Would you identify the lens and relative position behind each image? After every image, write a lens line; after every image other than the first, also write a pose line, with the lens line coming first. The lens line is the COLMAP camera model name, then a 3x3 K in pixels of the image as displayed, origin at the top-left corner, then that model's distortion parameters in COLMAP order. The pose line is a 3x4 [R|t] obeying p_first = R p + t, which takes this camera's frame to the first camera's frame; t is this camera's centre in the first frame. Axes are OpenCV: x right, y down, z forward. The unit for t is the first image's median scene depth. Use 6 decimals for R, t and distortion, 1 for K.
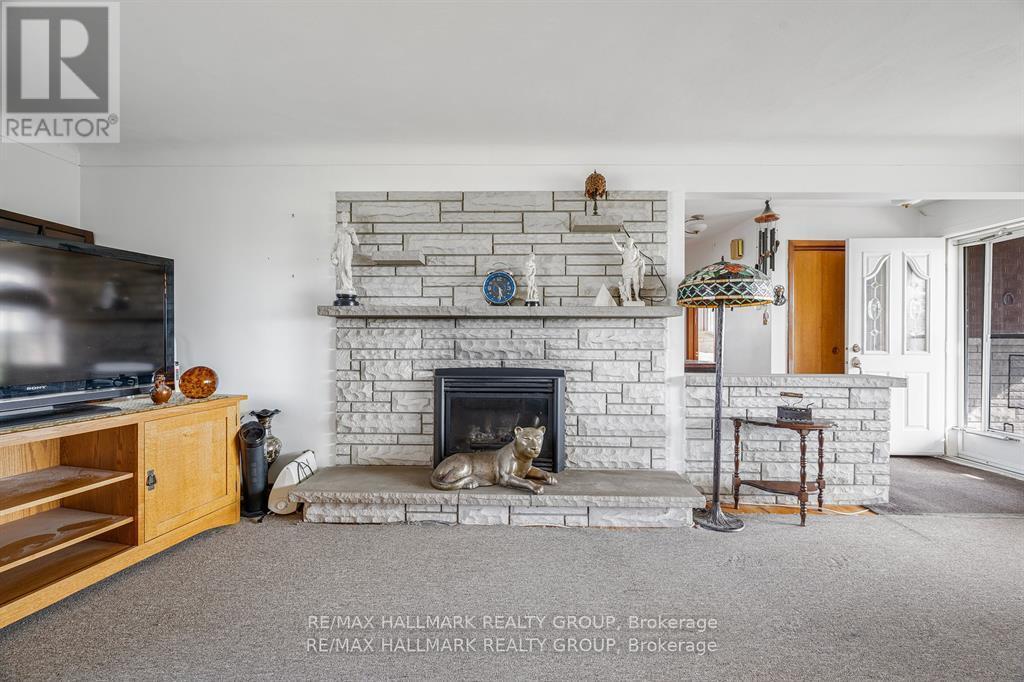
lens RADIAL K [[403.3, 0, 513.9], [0, 403.3, 339.2], [0, 0, 1]] dist [0.001782, -0.000285]
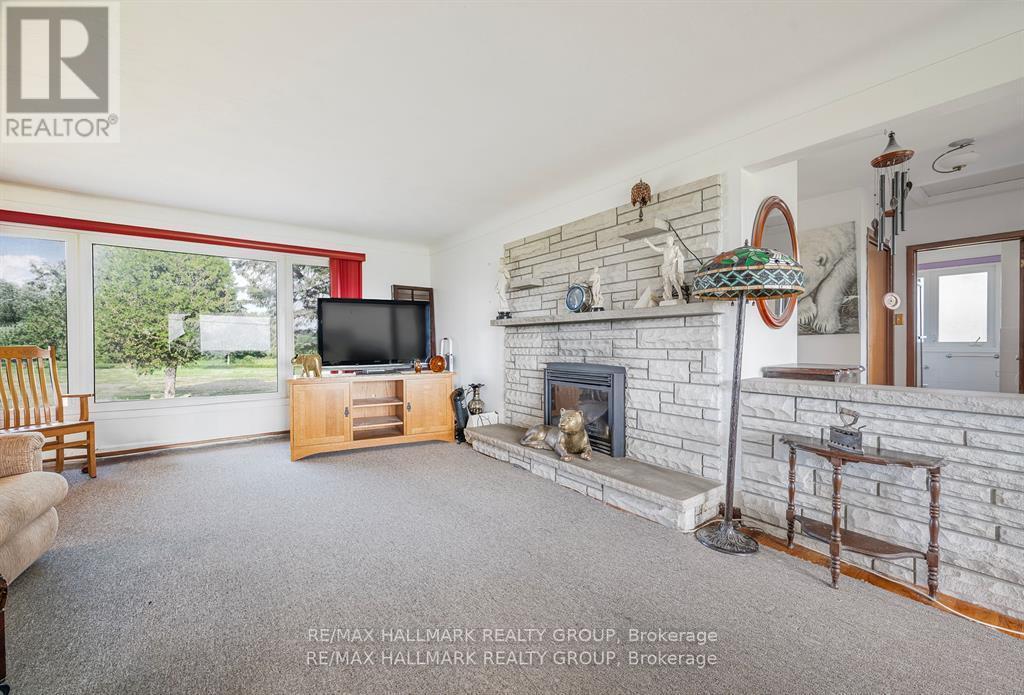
lens RADIAL K [[419.5, 0, 512.3], [0, 419.5, 346.0], [0, 0, 1]] dist [0.002386, 0.000508]
pose [[0.606519, 0.000742, -0.795069, 0.848006], [0.005063, 0.999976, 0.004796, 0.011533], [0.795053, -0.006934, 0.606500, 0.059495]]
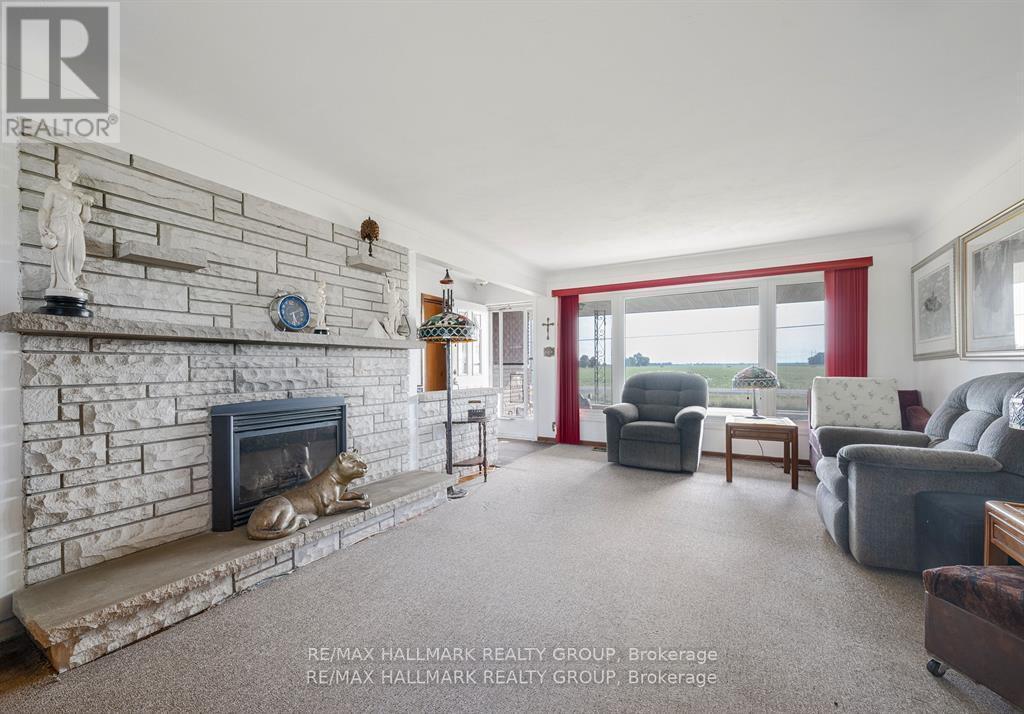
lens RADIAL K [[428.3, 0, 497.5], [0, 428.3, 371.6], [0, 0, 1]] dist [-0.002076, -0.000558]
pose [[0.492132, -0.017442, 0.870346, -0.647472], [0.009830, 0.999847, 0.014478, -0.000773], [-0.870465, 0.001430, 0.492228, 0.102825]]
